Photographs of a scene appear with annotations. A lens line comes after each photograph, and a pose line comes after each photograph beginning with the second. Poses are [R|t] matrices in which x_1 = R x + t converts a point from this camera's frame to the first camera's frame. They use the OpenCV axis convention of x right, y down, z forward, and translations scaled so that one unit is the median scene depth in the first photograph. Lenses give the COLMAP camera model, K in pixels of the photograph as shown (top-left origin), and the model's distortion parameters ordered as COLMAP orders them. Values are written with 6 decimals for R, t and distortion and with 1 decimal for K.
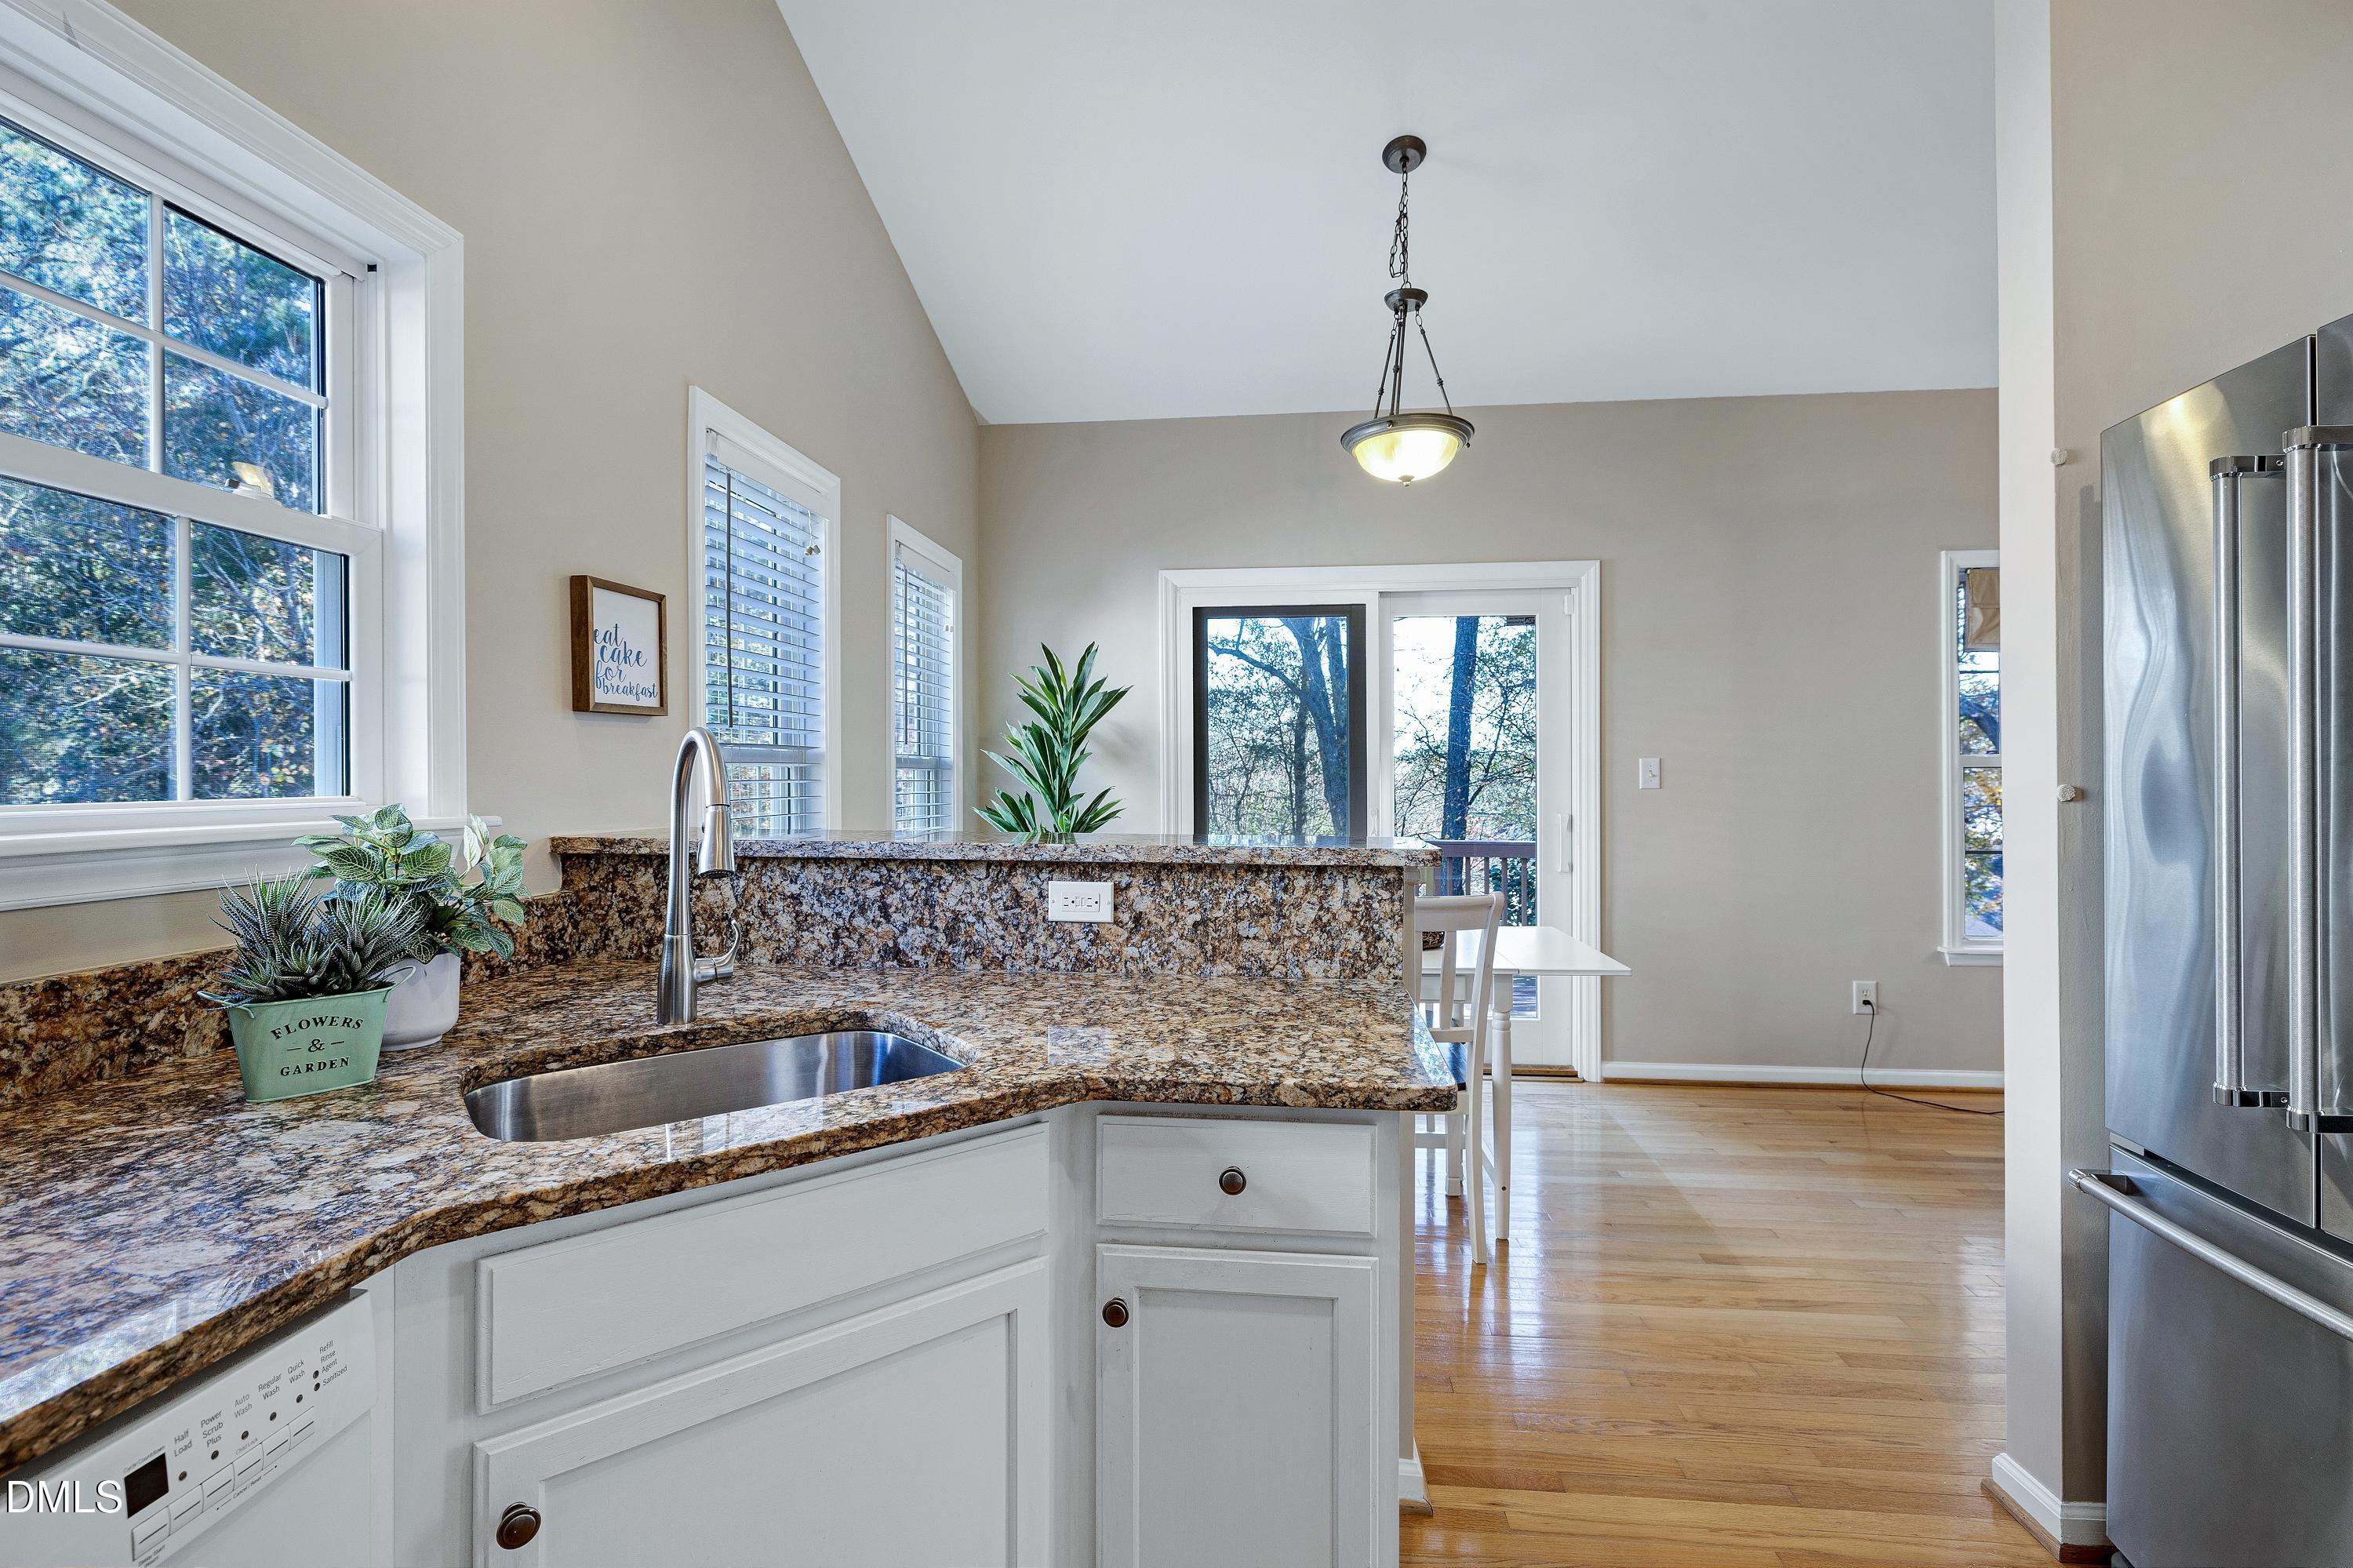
lens RADIAL K [[1061.4, 0, 1178.6], [0, 1061.4, 776.0], [0, 0, 1]] dist [-0.000695, 0.000102]
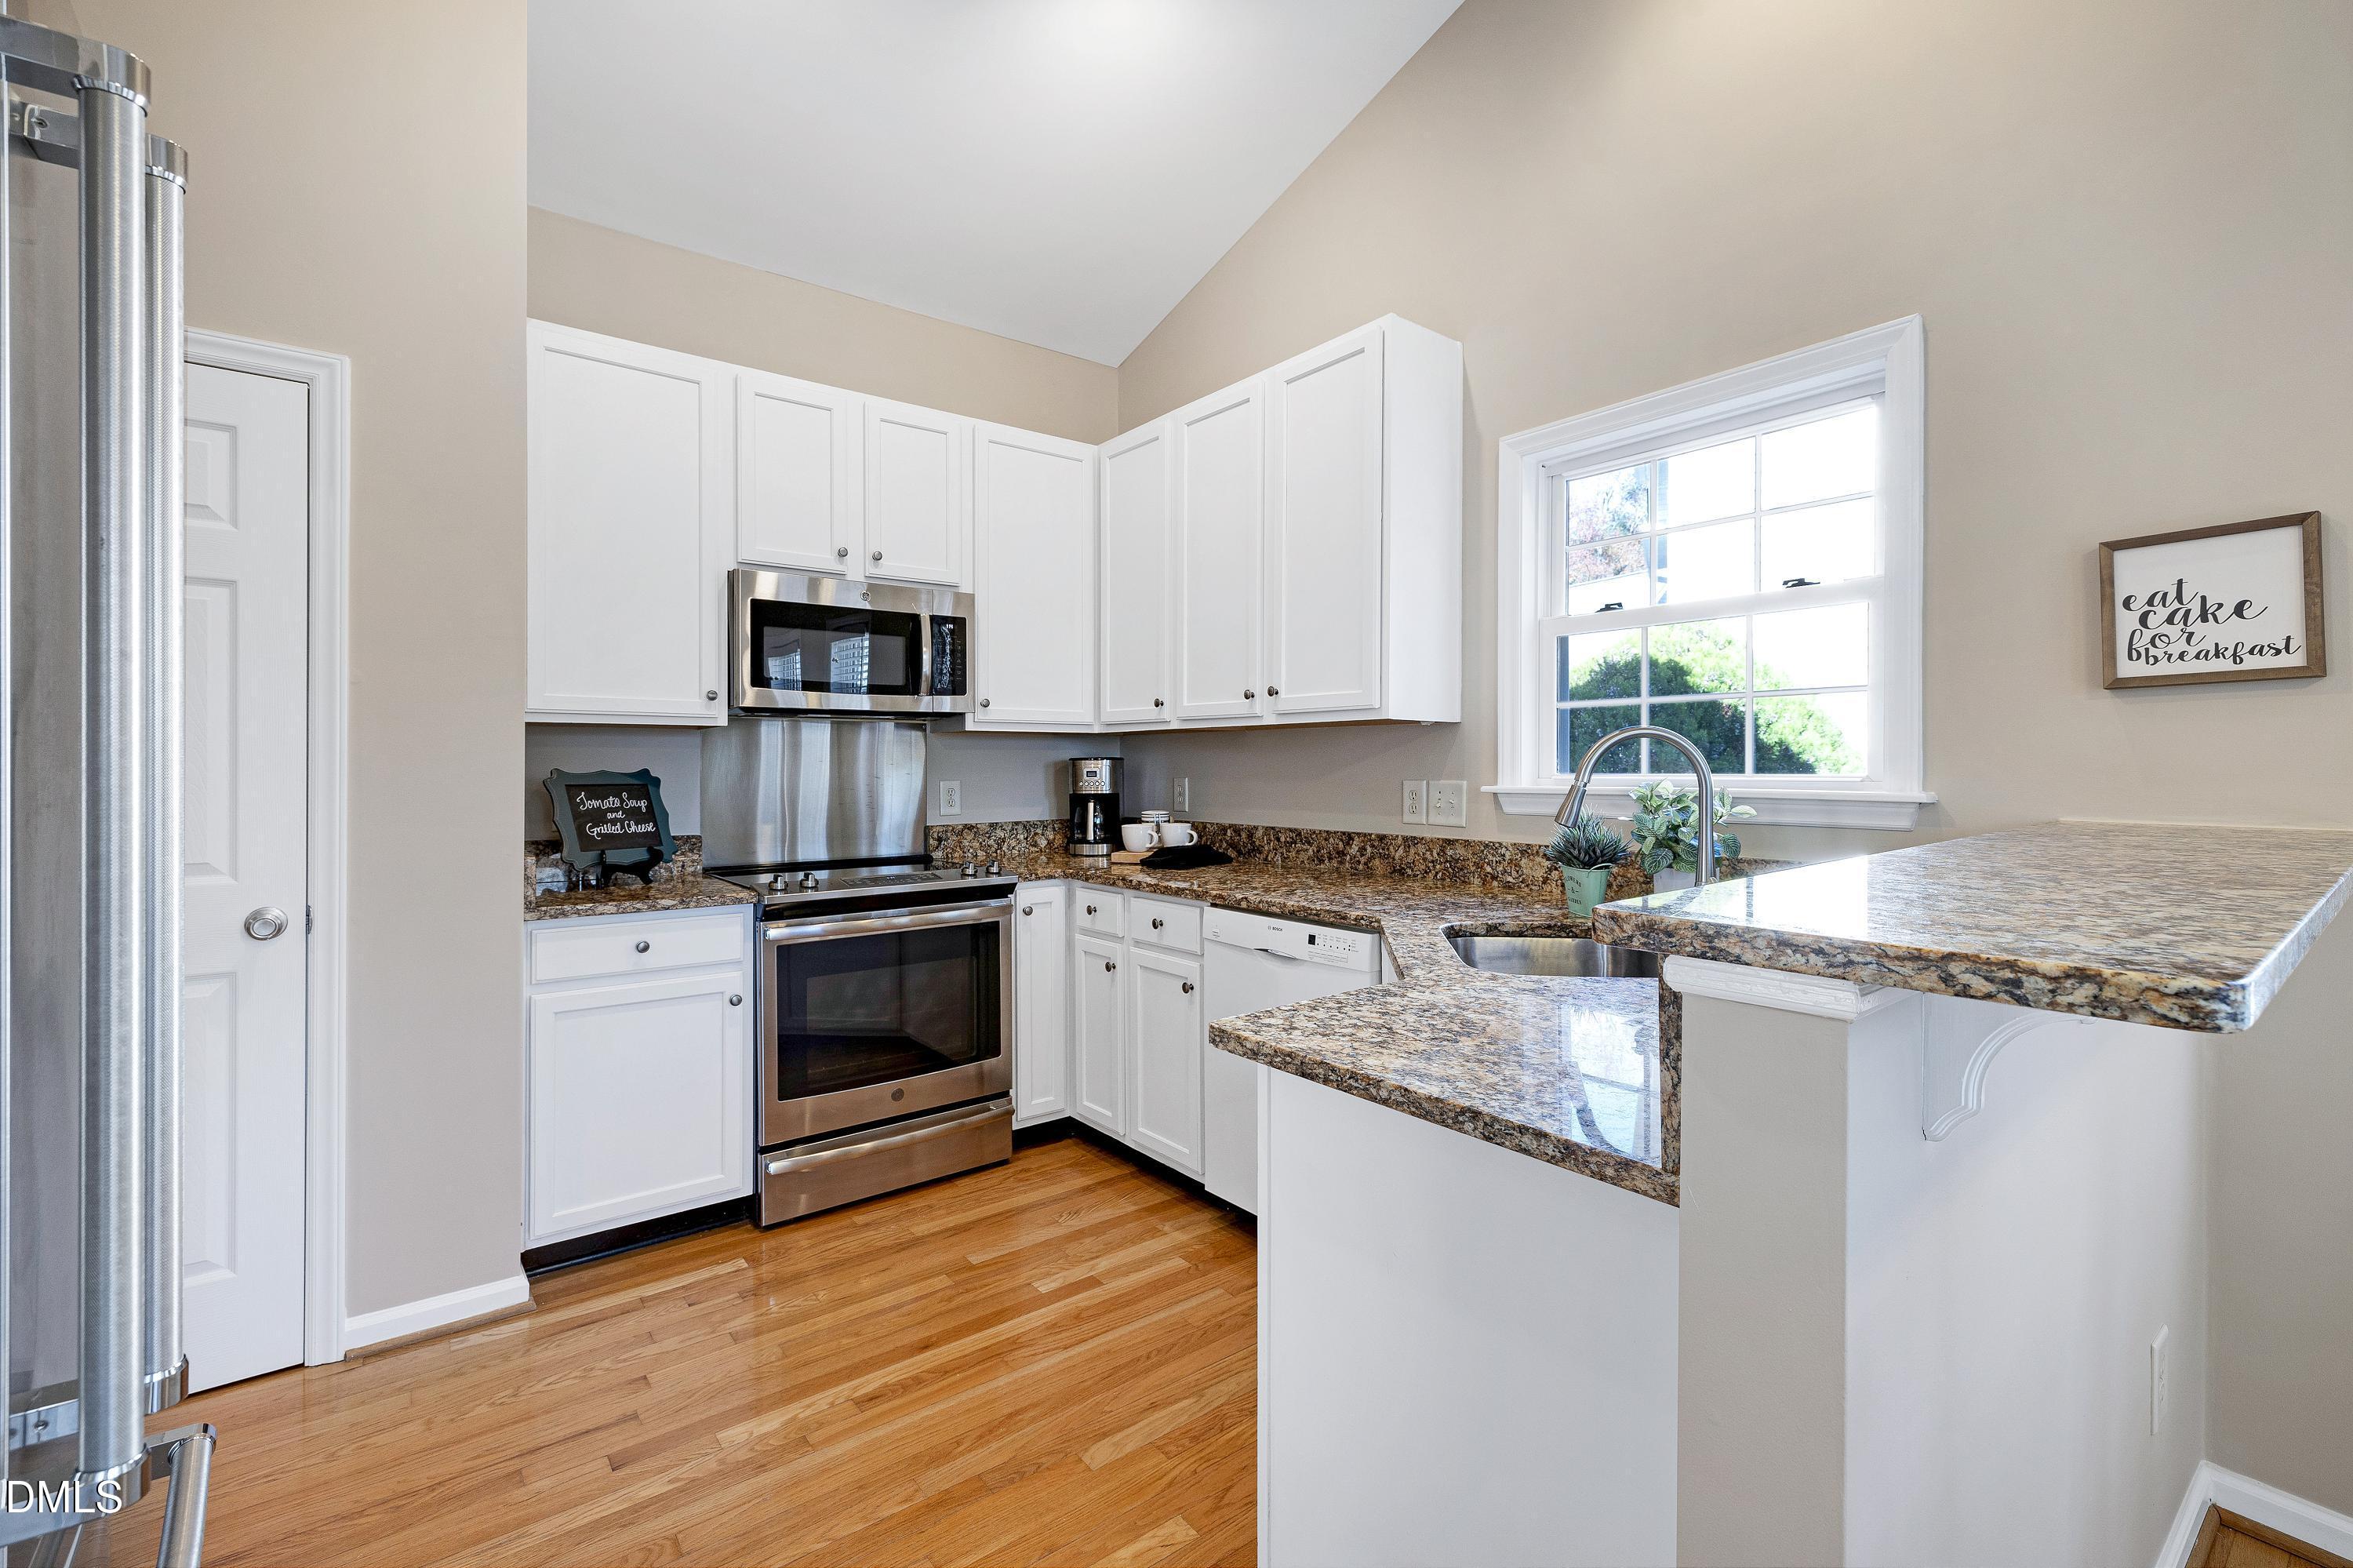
lens RADIAL K [[999.1, 0, 1168.6], [0, 999.1, 770.6], [0, 0, 1]] dist [-0.001793, 0.001521]
pose [[-0.727022, 0.007786, -0.686570, 0.684595], [0.004075, 0.999967, 0.007025, 0.000636], [0.686602, 0.002310, -0.727030, 1.153157]]
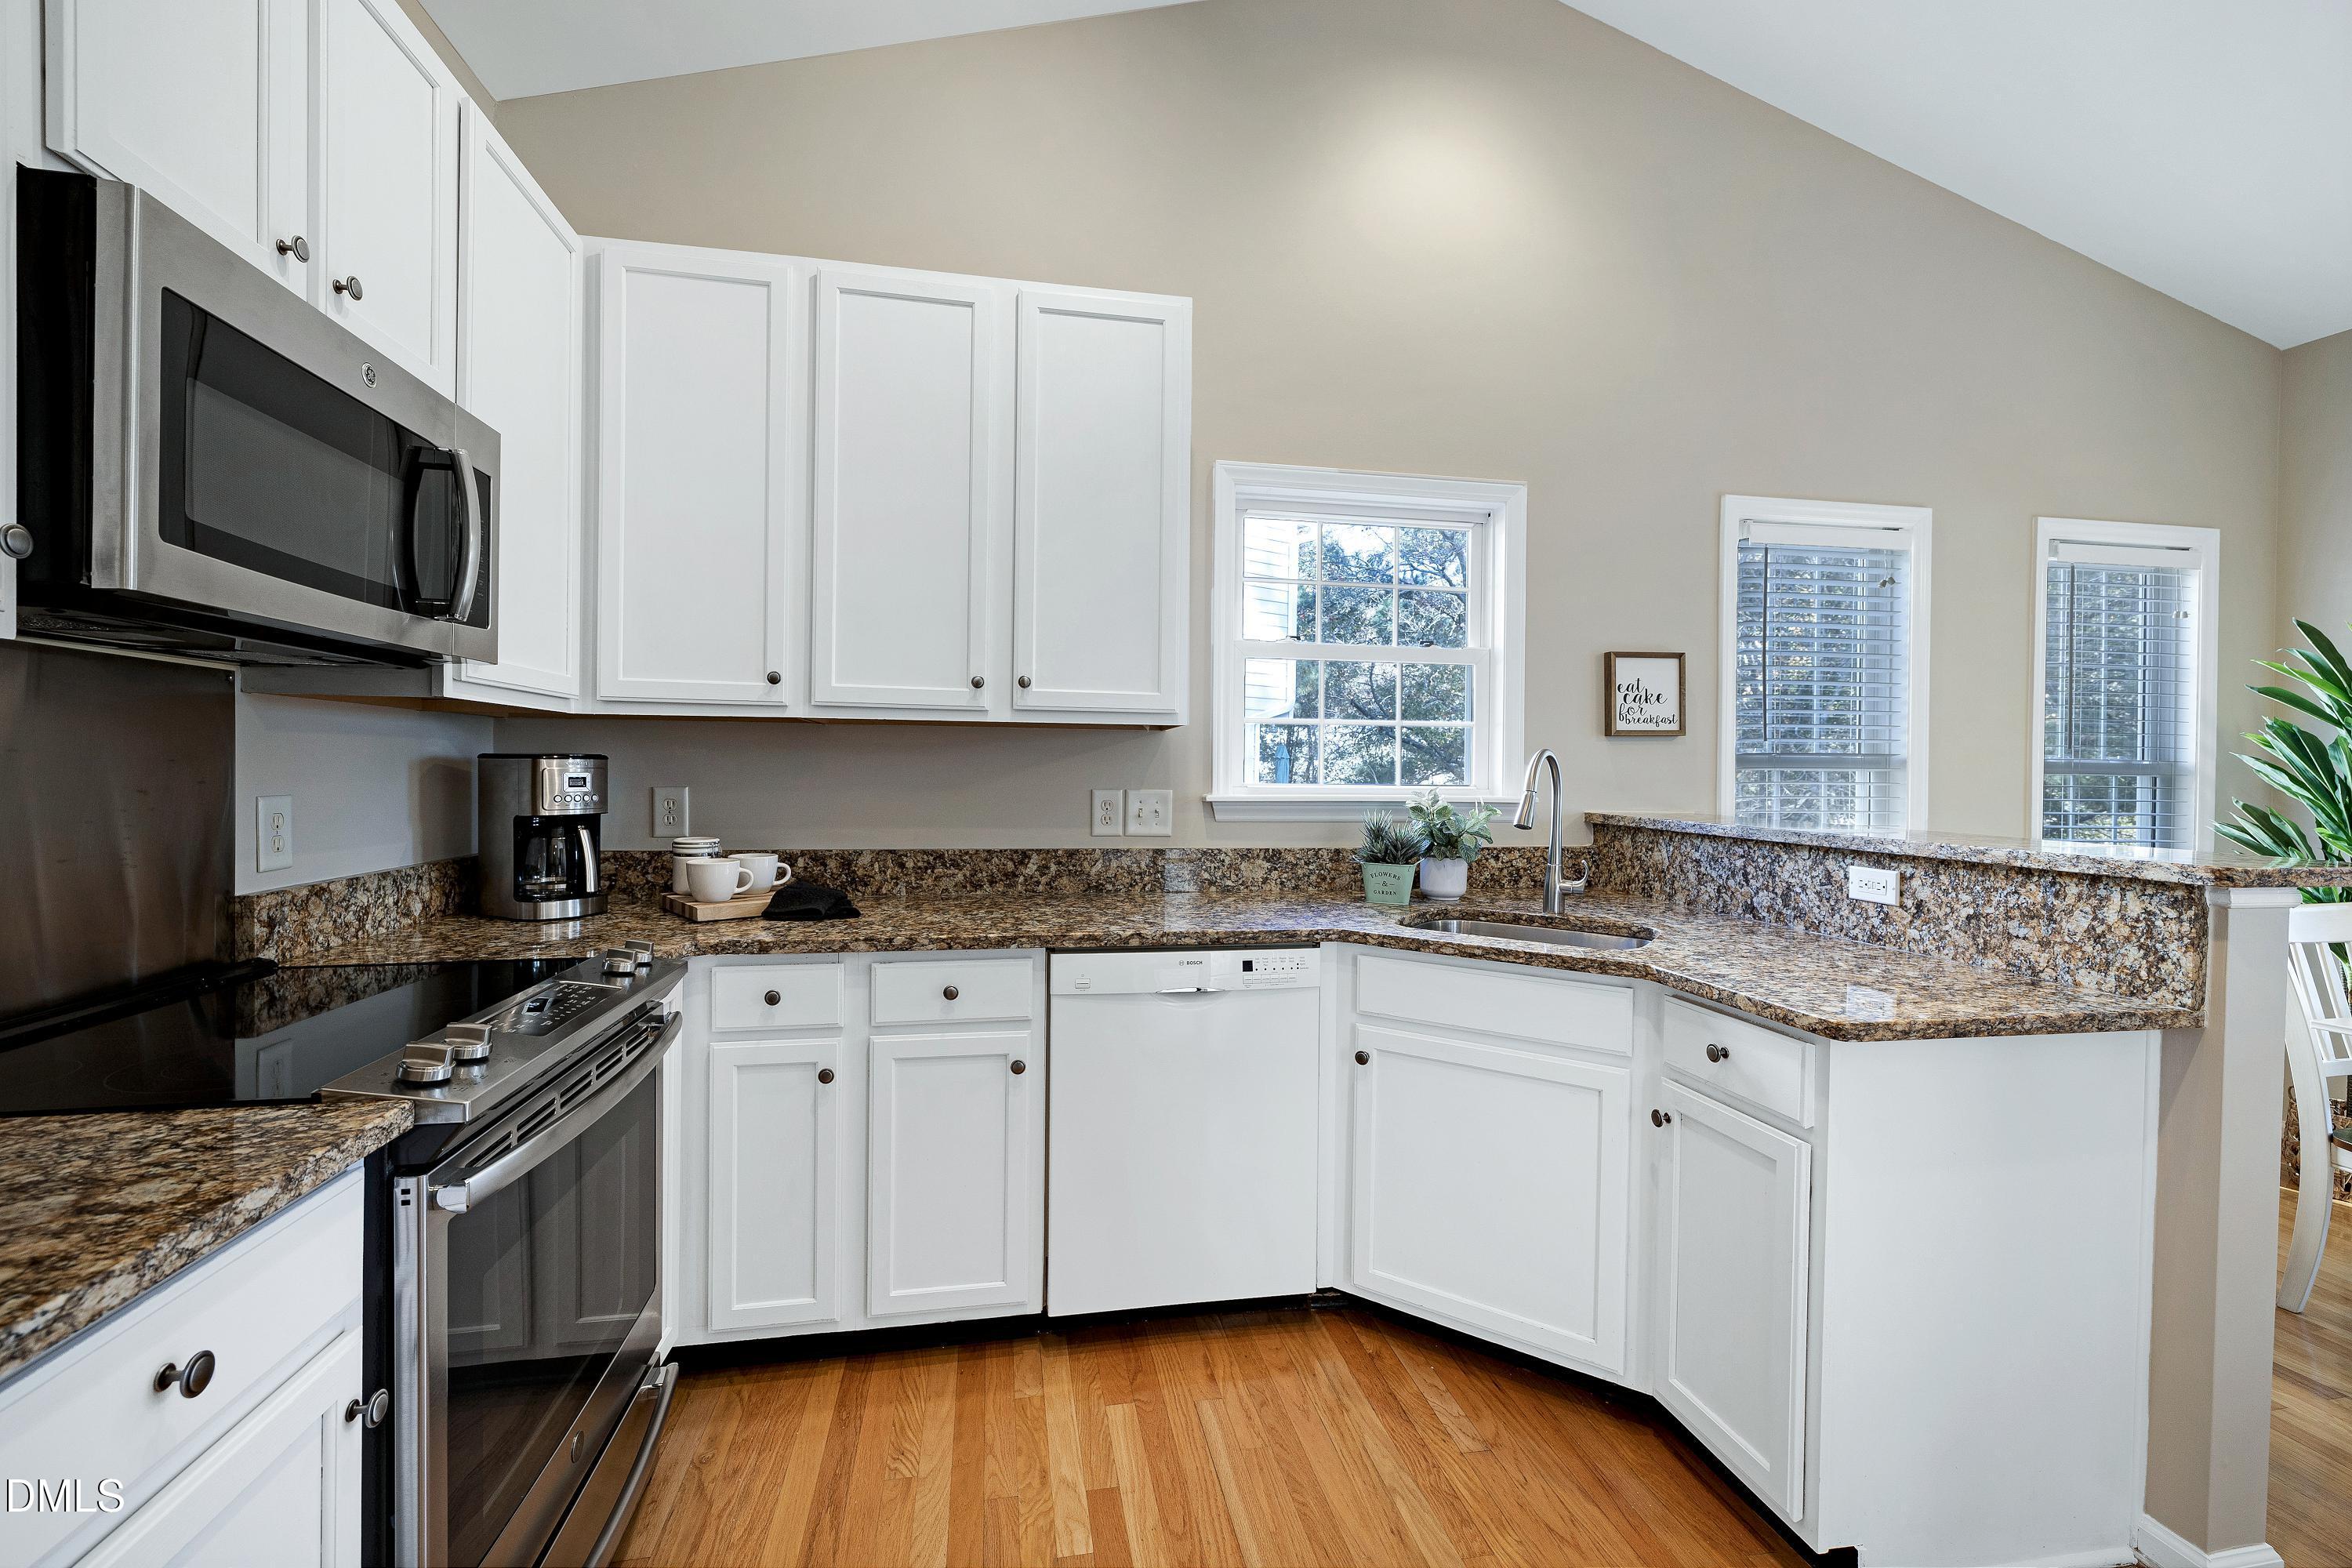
lens RADIAL K [[998.6, 0, 1158.8], [0, 998.6, 780.3], [0, 0, 1]] dist [-0.001793, 0.001521]
pose [[0.274976, 0.014323, -0.961344, 0.767259], [-0.012053, 0.999862, 0.011449, -0.002897], [0.961375, 0.008439, 0.275111, -0.083799]]
